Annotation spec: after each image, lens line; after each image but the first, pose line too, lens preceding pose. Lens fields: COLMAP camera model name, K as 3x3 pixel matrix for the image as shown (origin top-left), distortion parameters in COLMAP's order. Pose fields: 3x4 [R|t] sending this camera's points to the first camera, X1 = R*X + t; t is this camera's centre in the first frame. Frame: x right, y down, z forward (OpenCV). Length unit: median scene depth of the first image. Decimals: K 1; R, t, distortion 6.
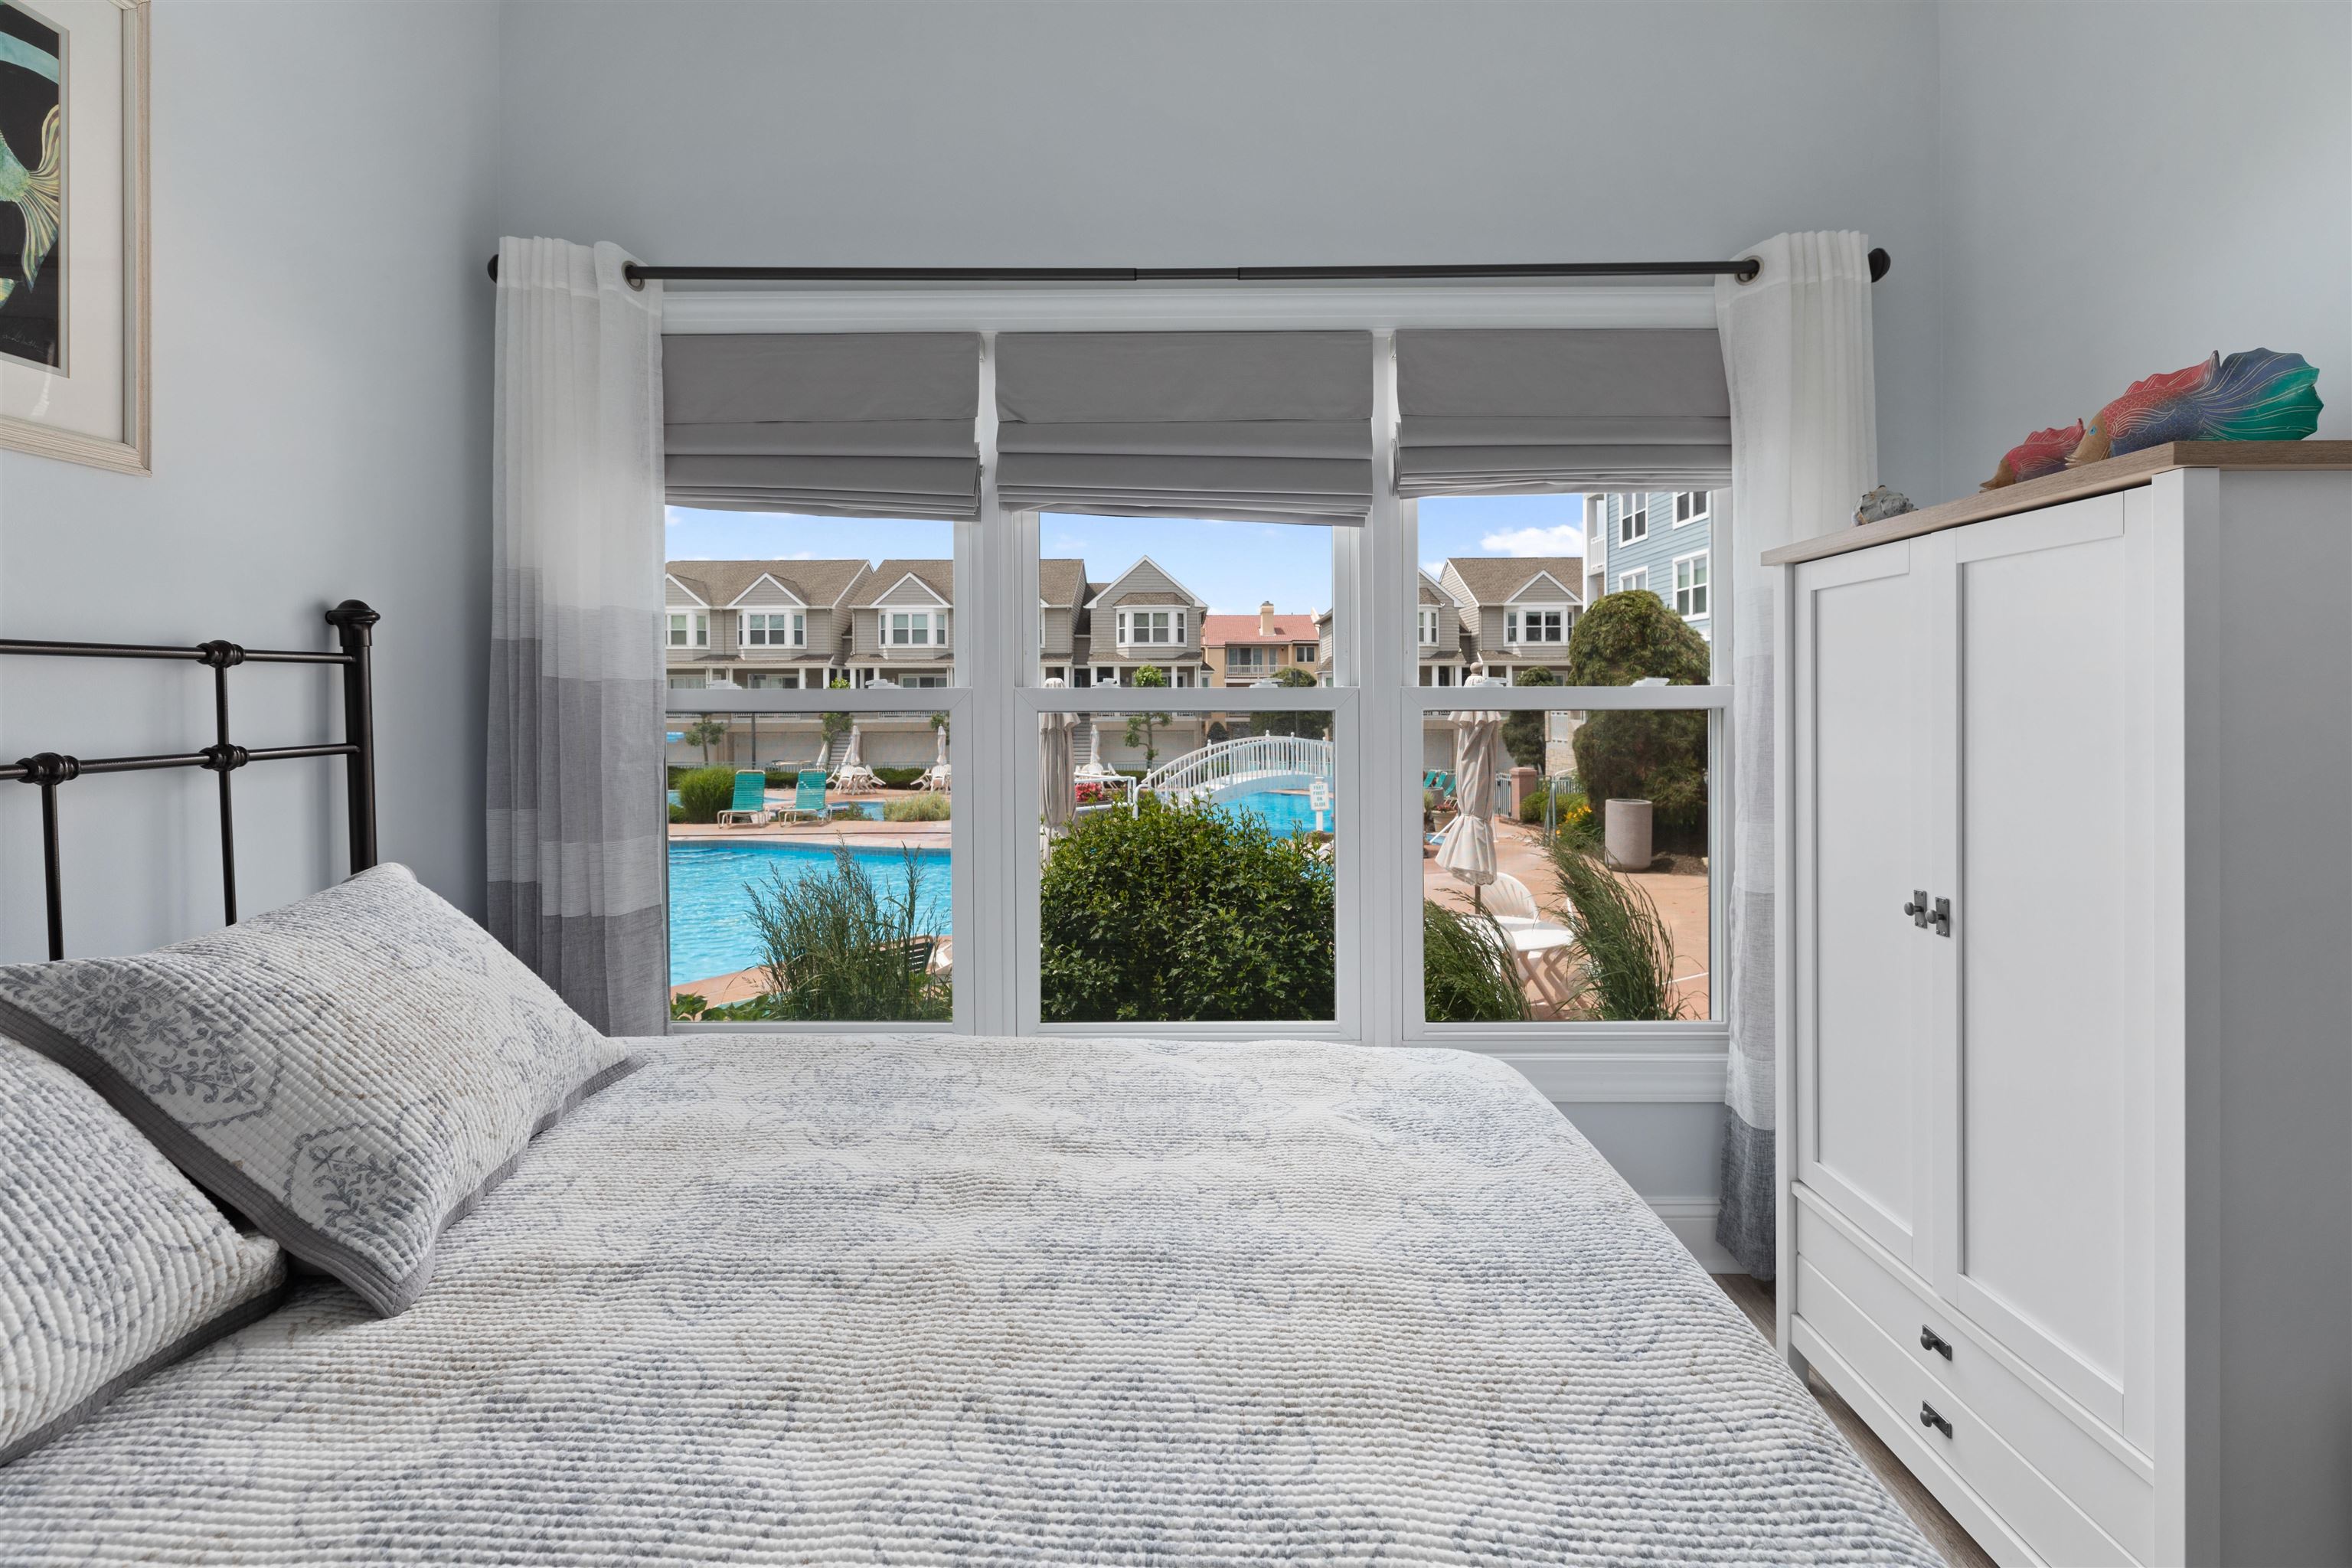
lens RADIAL K [[1088.3, 0, 1186.7], [0, 1088.3, 709.7], [0, 0, 1]] dist [0.001882, 0.001066]
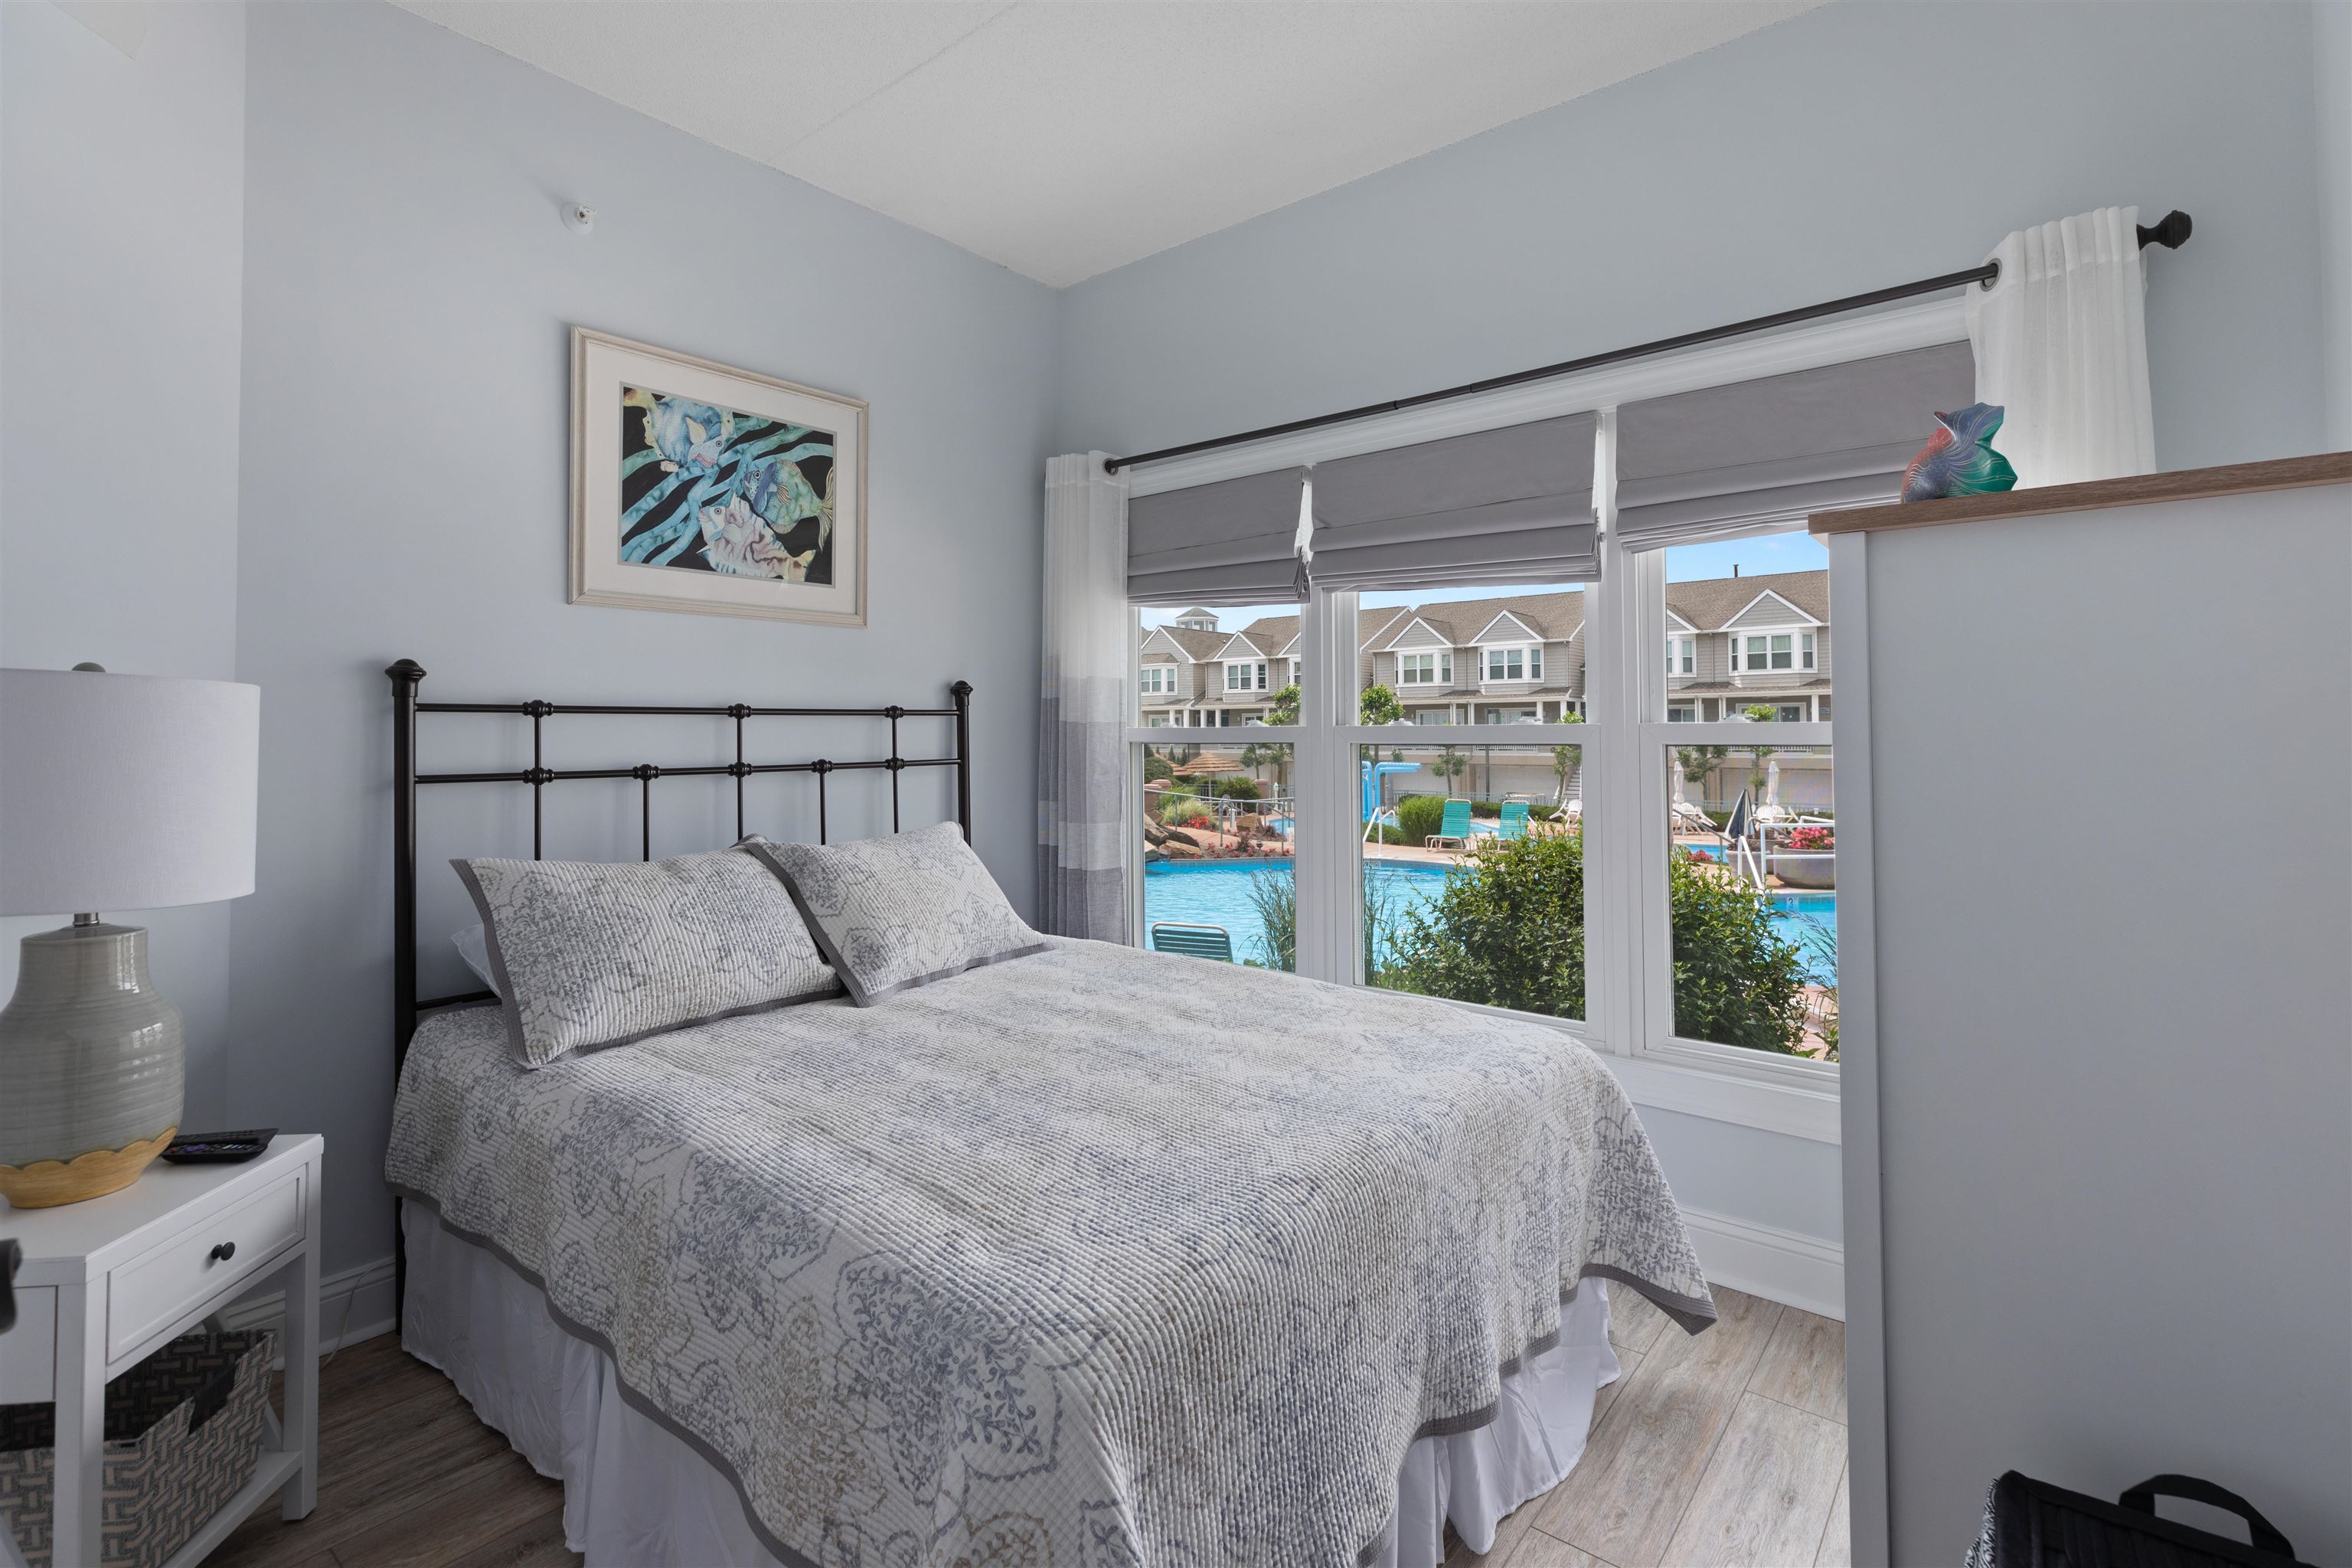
lens RADIAL K [[1088.3, 0, 1144.5], [0, 1088.3, 710.1], [0, 0, 1]] dist [0.001882, 0.001066]
pose [[0.764024, -0.014731, -0.645020, 0.539696], [-0.004685, 0.999586, -0.028378, -0.000511], [0.645171, 0.024703, 0.763639, -0.164822]]
